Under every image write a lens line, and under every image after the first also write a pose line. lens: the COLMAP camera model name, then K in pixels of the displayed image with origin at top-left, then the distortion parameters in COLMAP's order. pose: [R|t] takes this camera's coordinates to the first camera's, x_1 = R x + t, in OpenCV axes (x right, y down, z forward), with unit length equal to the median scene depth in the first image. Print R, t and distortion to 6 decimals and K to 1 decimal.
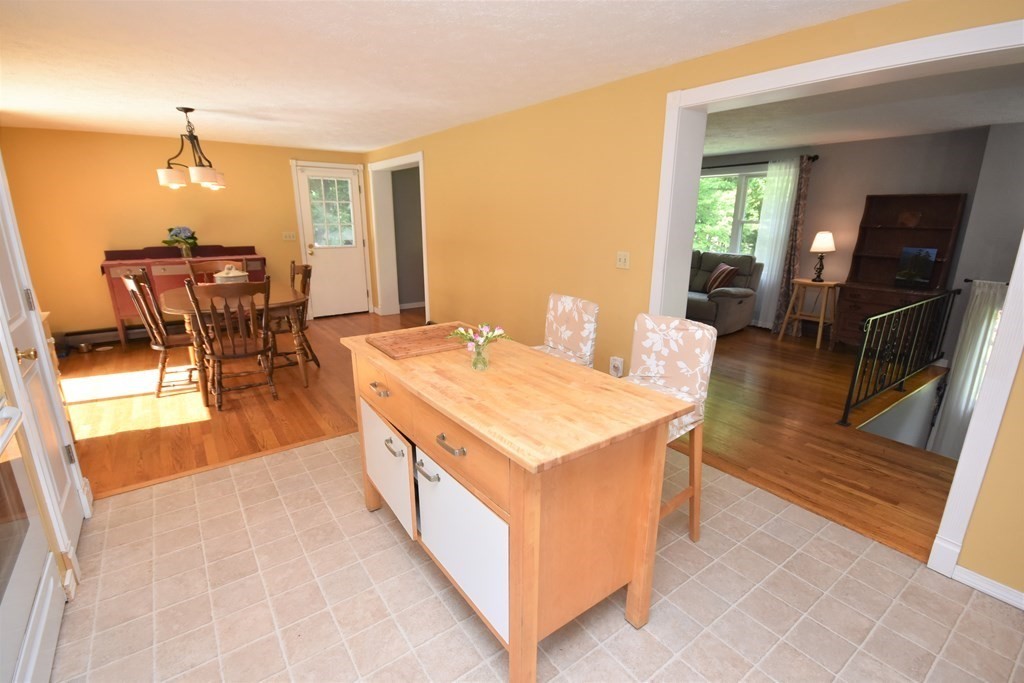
lens RADIAL K [[471.4, 0, 514.0], [0, 471.4, 347.8], [0, 0, 1]] dist [-0.000199, -0.000667]
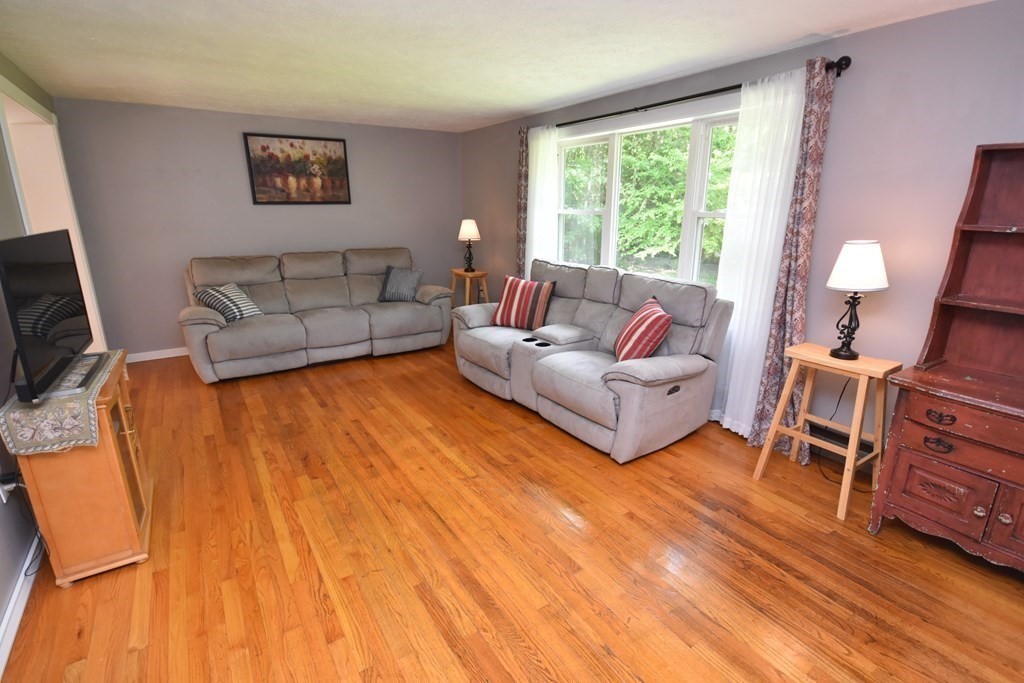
lens RADIAL K [[489.8, 0, 515.1], [0, 489.8, 348.5], [0, 0, 1]] dist [-0.004202, -0.000458]
pose [[0.998846, 0.012874, -0.046280, 0.373032], [-0.012441, 0.999876, 0.009634, -0.150386], [0.046398, -0.009048, 0.998882, 0.552675]]
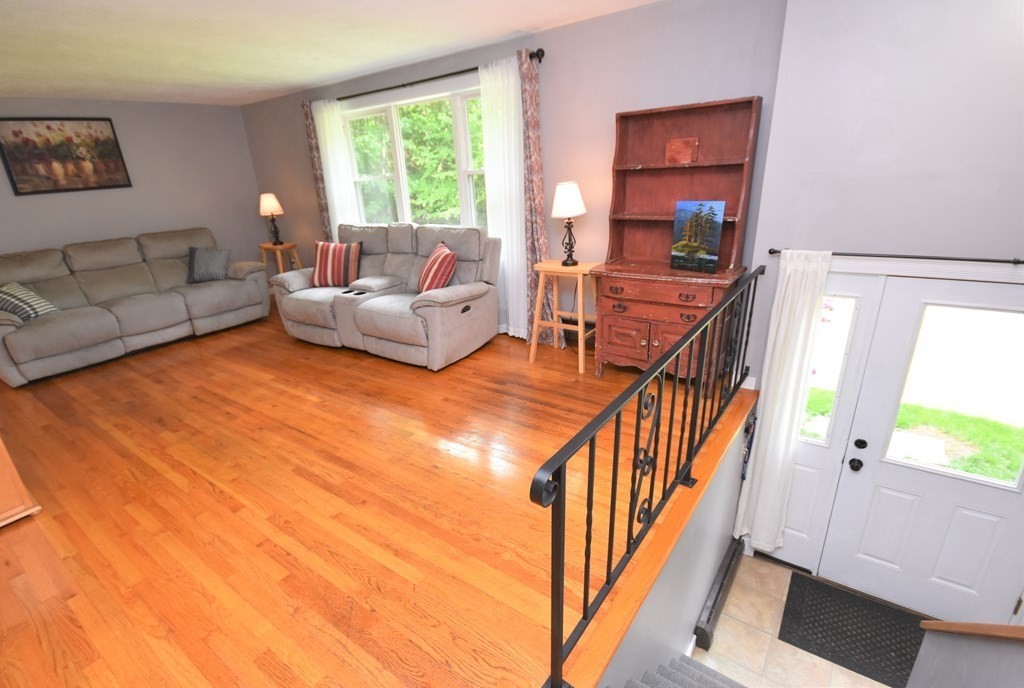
lens RADIAL K [[489.5, 0, 490.8], [0, 489.5, 361.5], [0, 0, 1]] dist [0.001177, -0.001032]
pose [[0.956649, -0.163666, 0.240906, 0.373673], [0.139936, 0.983733, 0.112634, -0.103815], [-0.255422, -0.074040, 0.963990, 0.401614]]
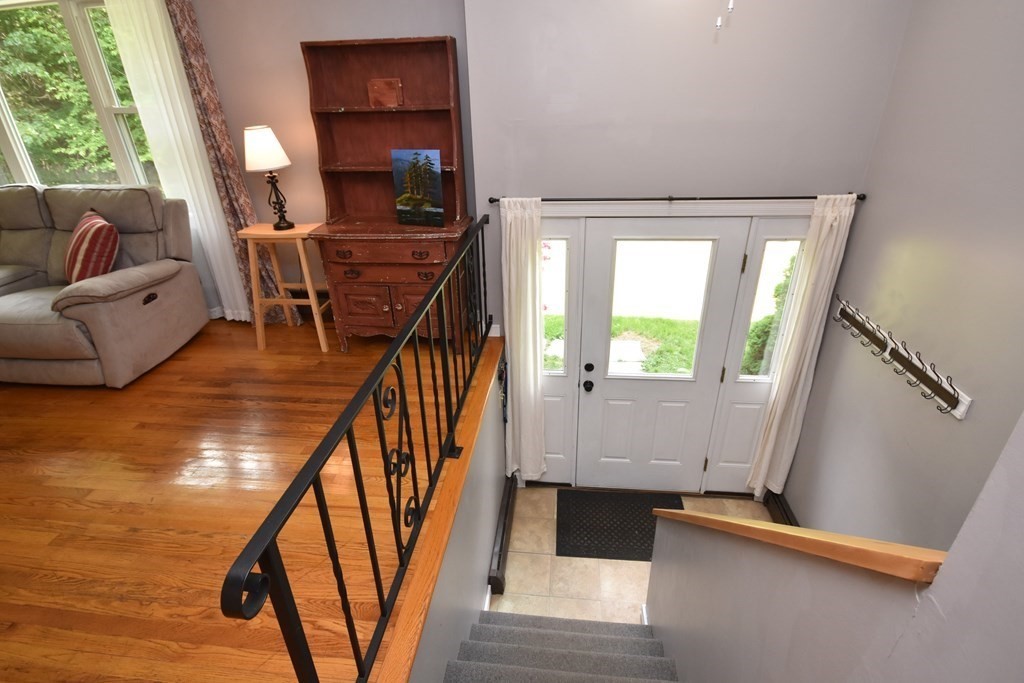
lens RADIAL K [[499.1, 0, 508.4], [0, 499.1, 346.9], [0, 0, 1]] dist [0.007773, -0.005496]
pose [[0.680360, -0.353056, 0.642231, 0.417878], [0.228705, 0.934833, 0.271627, -0.112650], [-0.696279, -0.037923, 0.716769, 0.434774]]
